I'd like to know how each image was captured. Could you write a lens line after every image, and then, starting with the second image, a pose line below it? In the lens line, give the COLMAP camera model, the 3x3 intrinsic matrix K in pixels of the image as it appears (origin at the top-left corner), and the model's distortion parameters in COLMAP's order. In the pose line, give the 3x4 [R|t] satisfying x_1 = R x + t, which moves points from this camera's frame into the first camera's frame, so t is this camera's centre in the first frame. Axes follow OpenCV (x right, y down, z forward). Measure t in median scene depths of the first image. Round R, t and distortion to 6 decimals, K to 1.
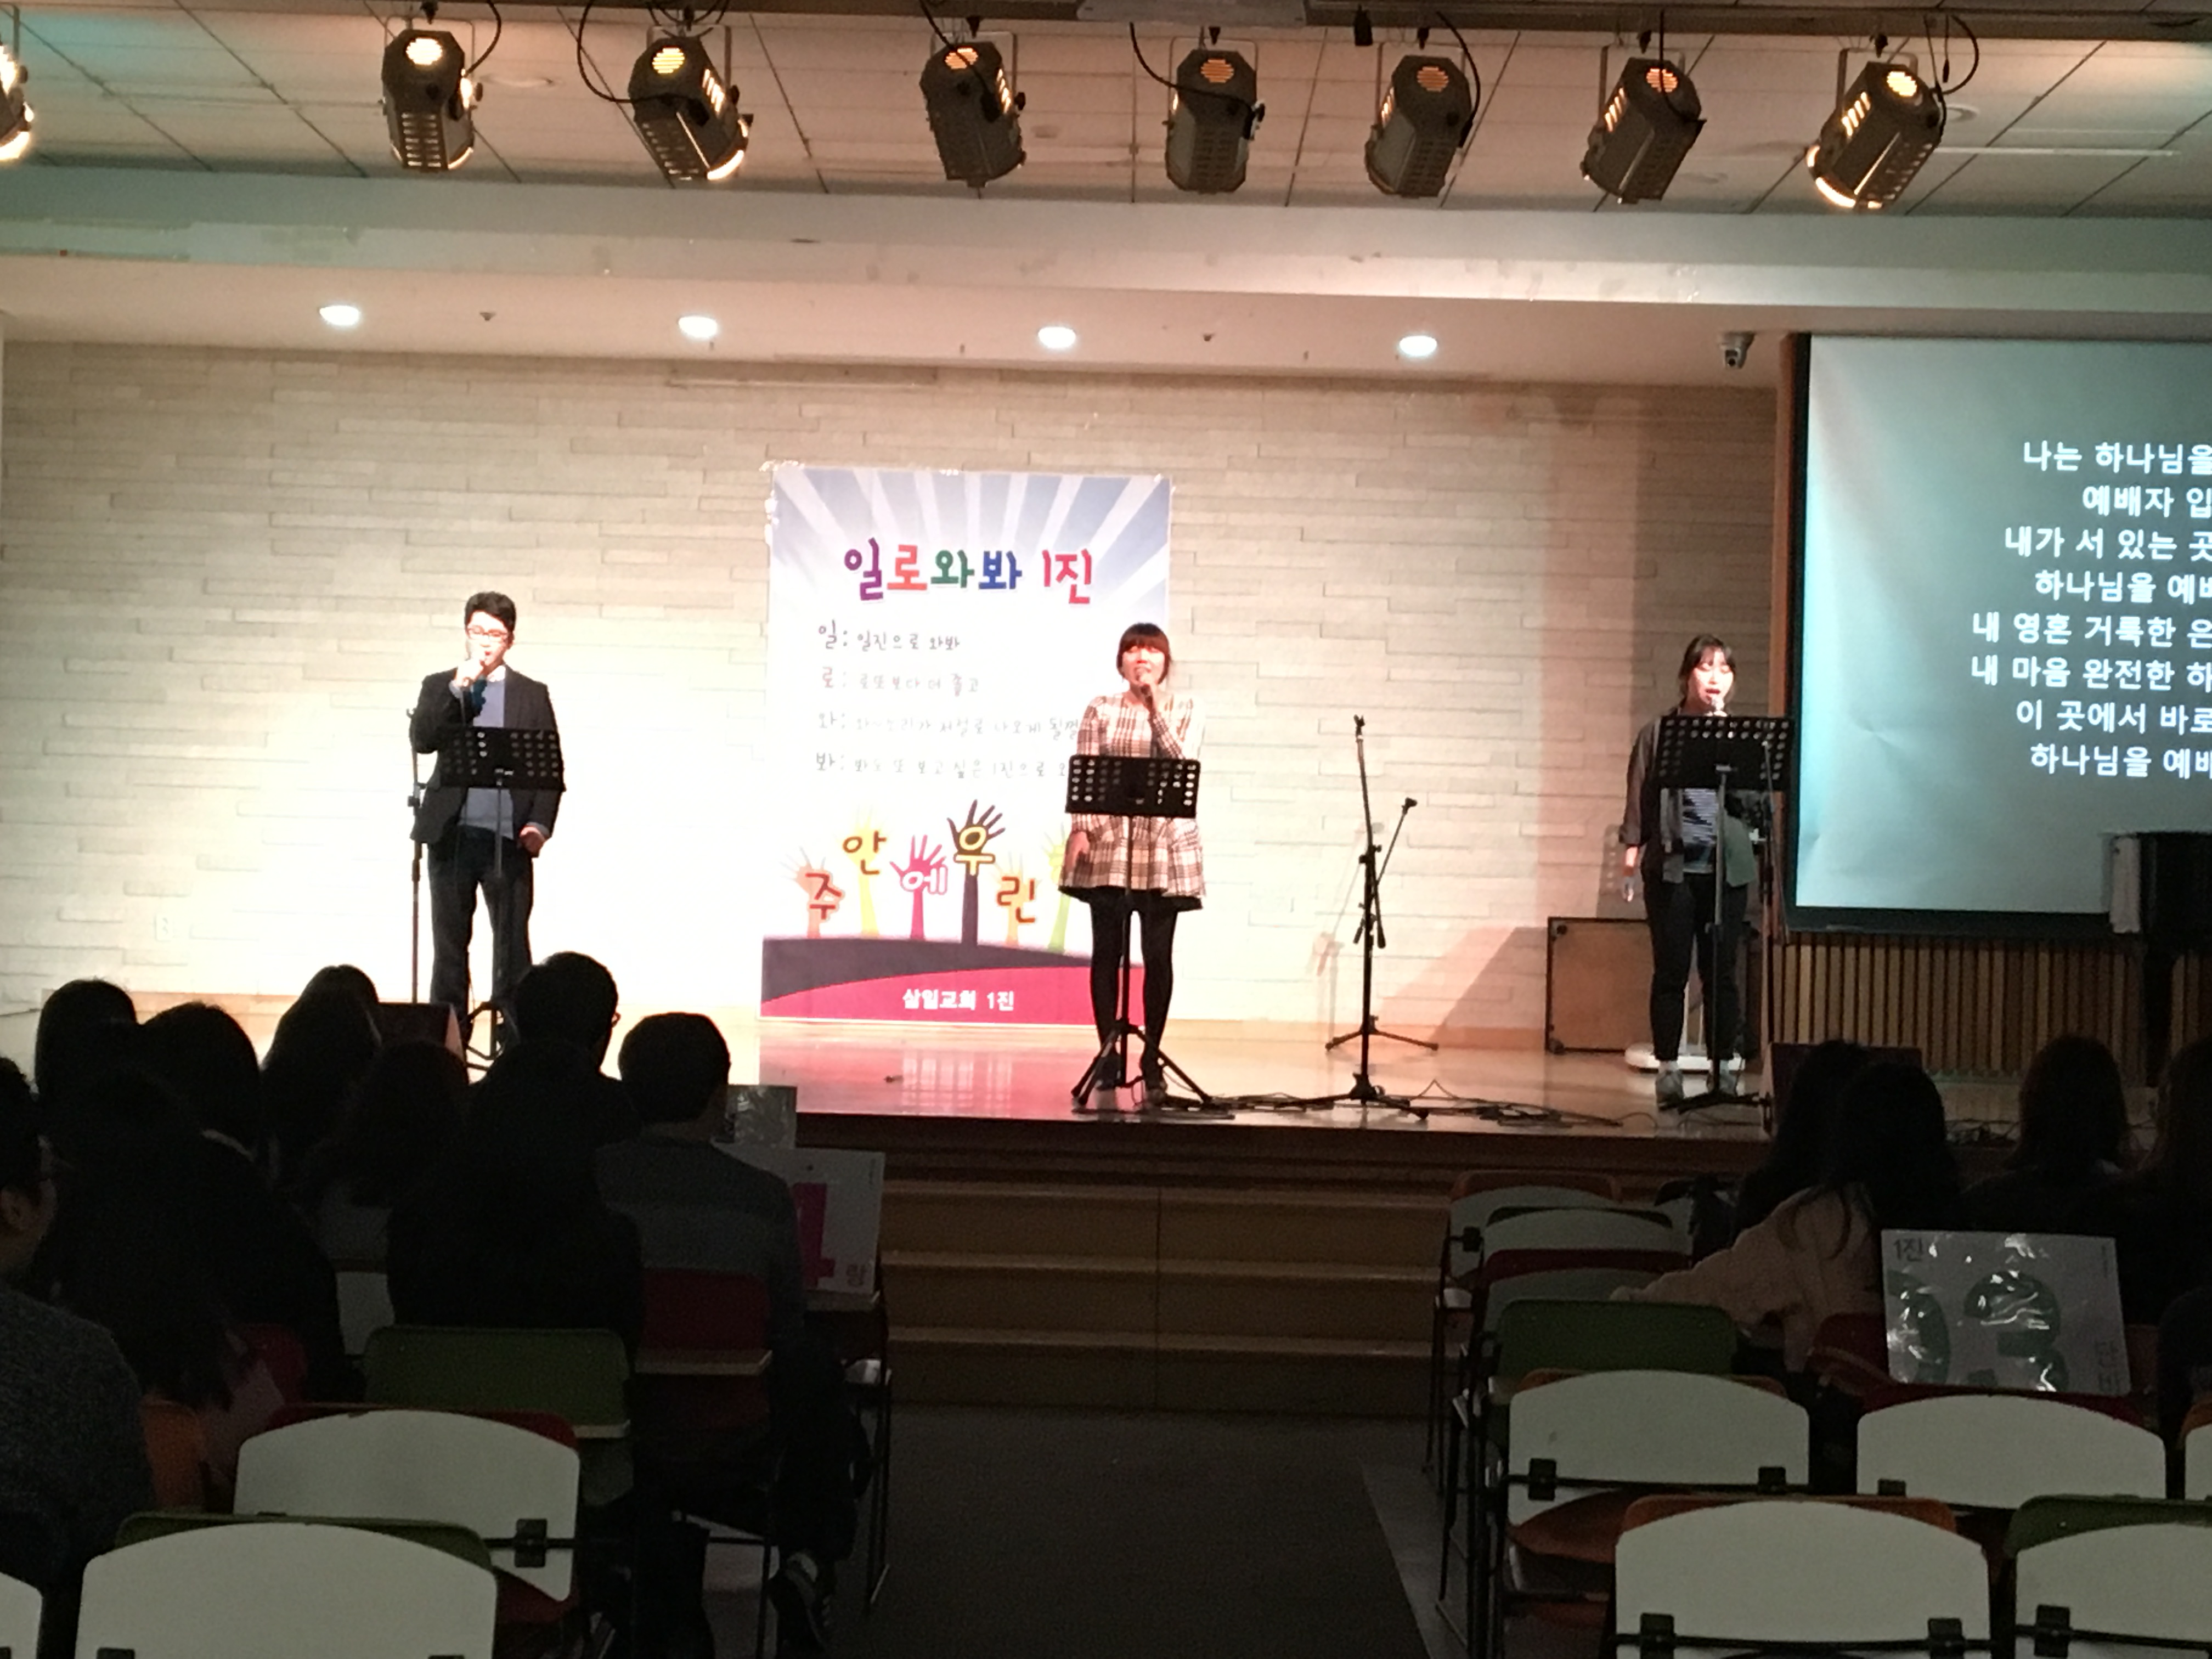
lens RADIAL K [[3975.9, 0, 1106.0], [0, 3975.9, 829.5], [0, 0, 1]] dist [0.065047, 0.119377]
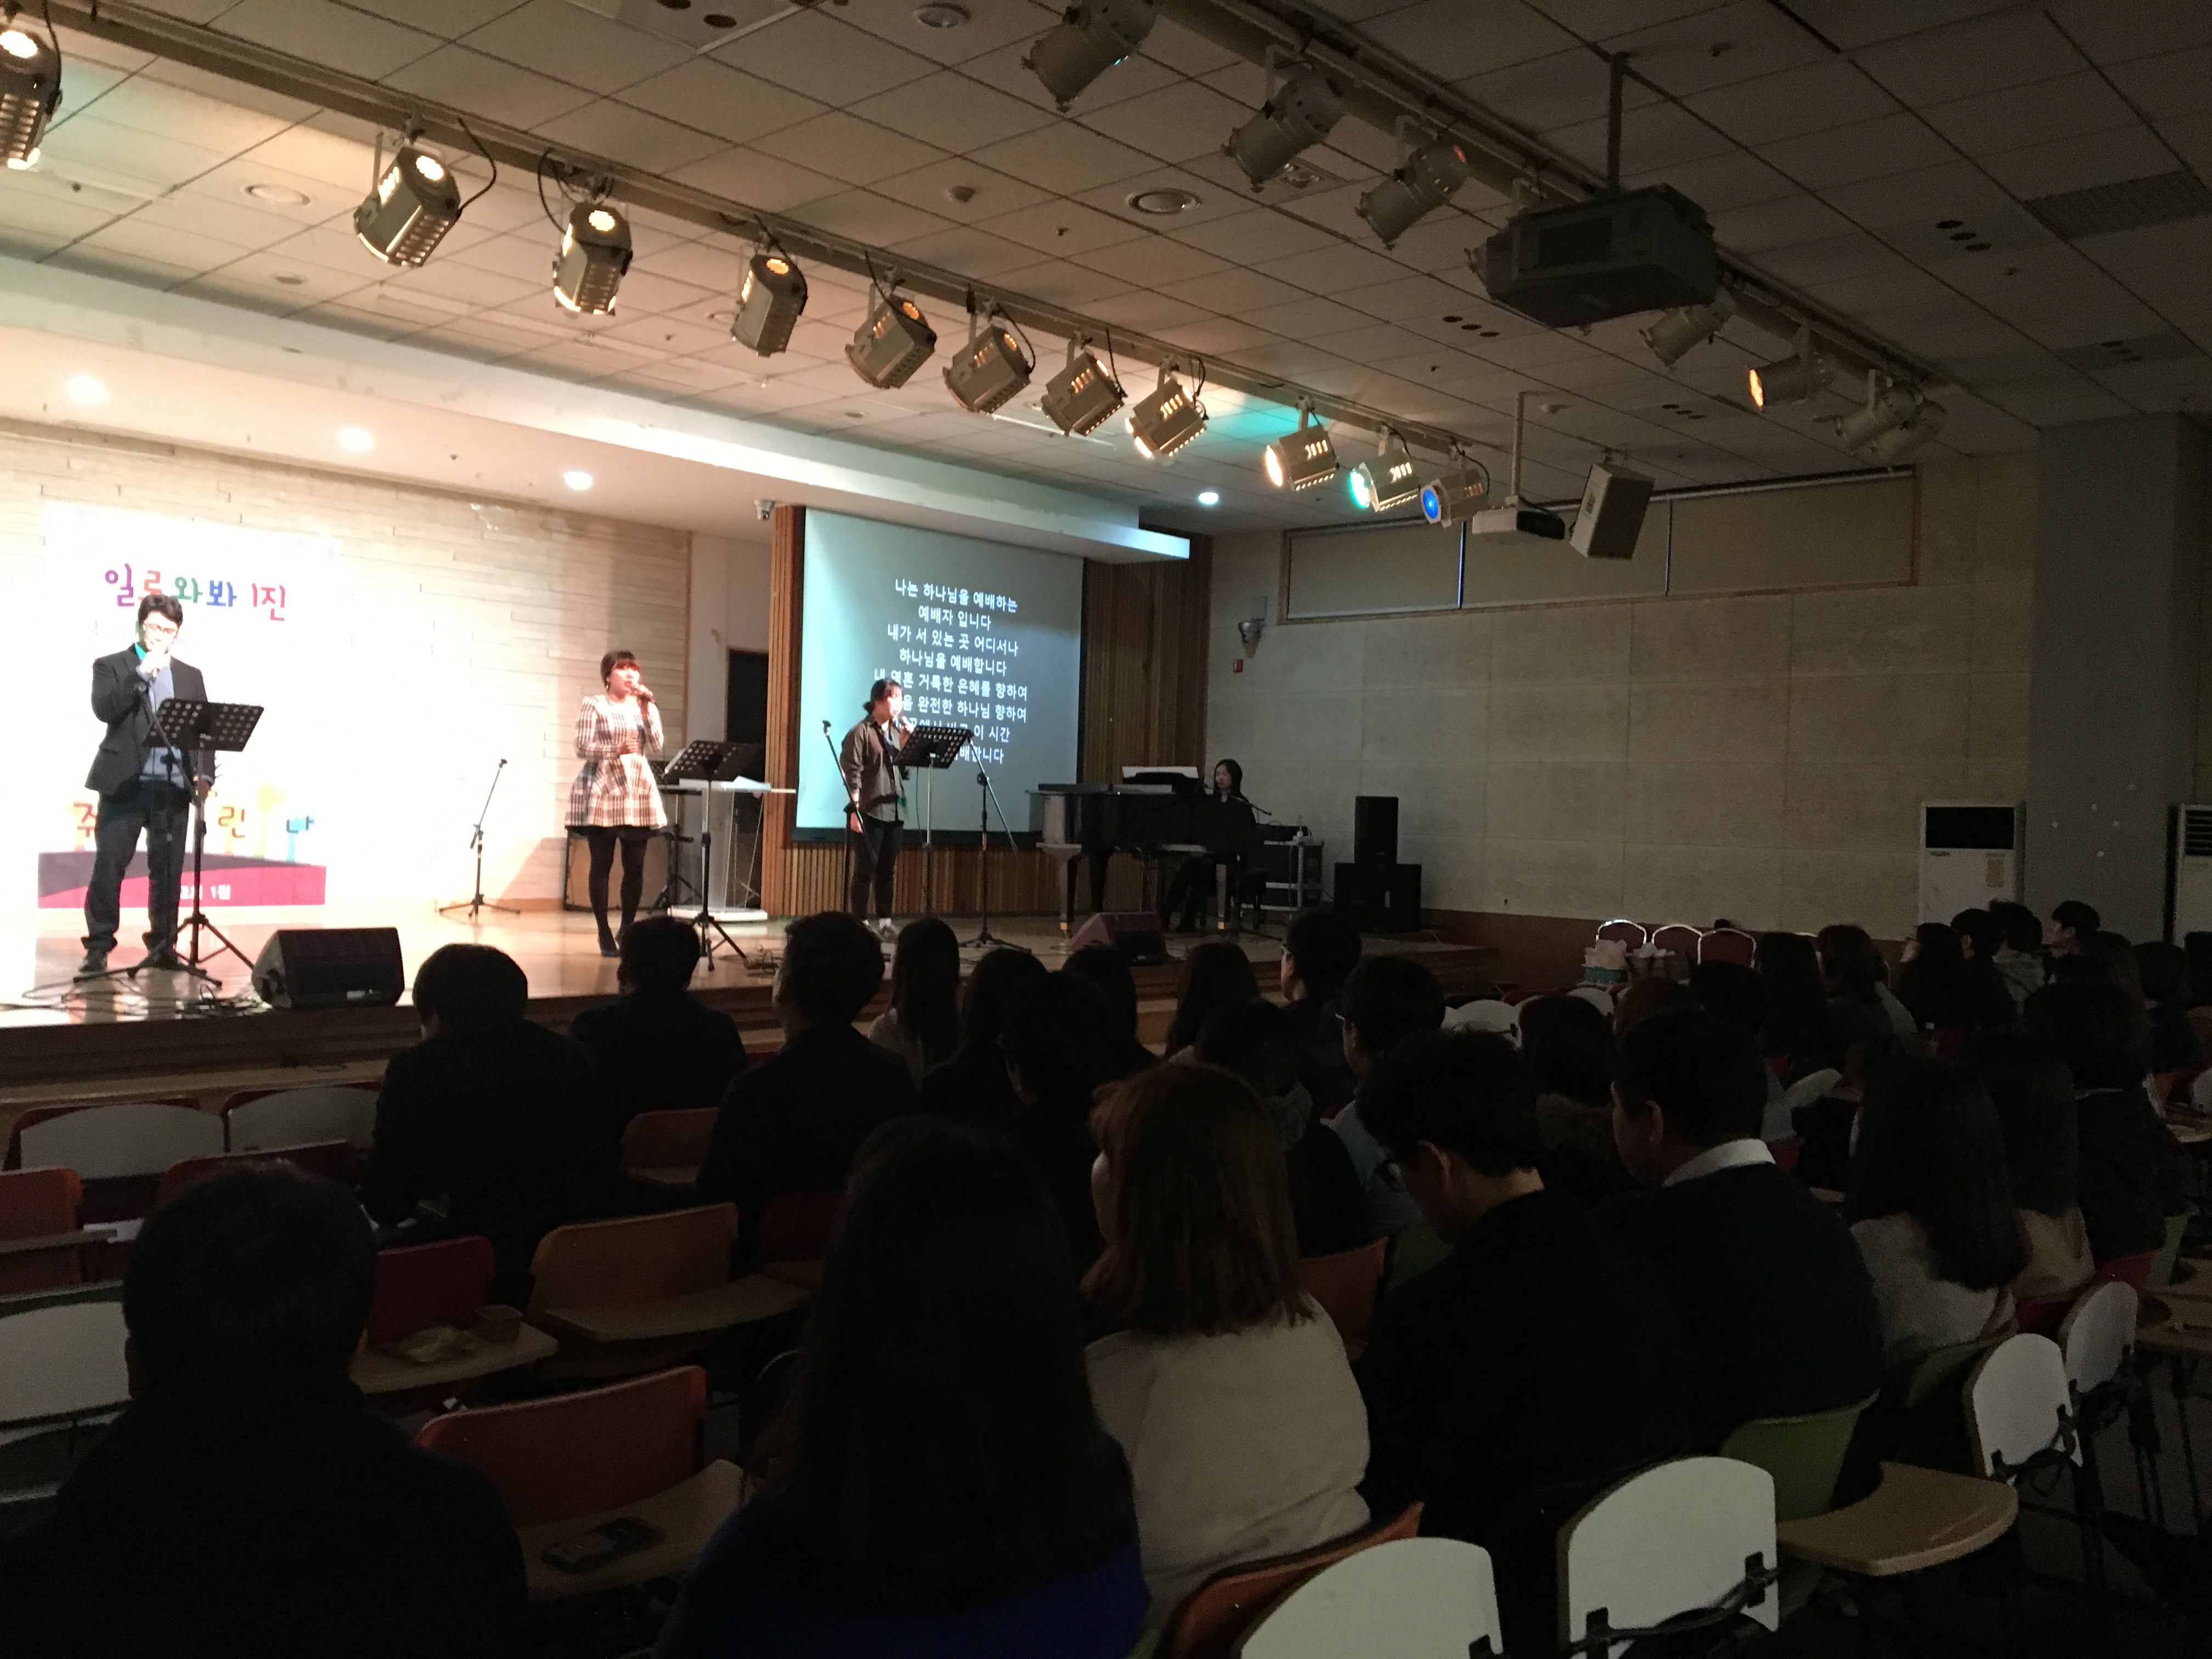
lens RADIAL K [[1864.1, 0, 1069.8], [0, 1864.1, 831.7], [0, 0, 1]] dist [0.111675, -0.192873]
pose [[0.668141, -0.010434, 0.743962, -0.371406], [-0.020288, 0.999274, 0.032236, -0.008272], [-0.743758, -0.036632, 0.667444, 0.347955]]
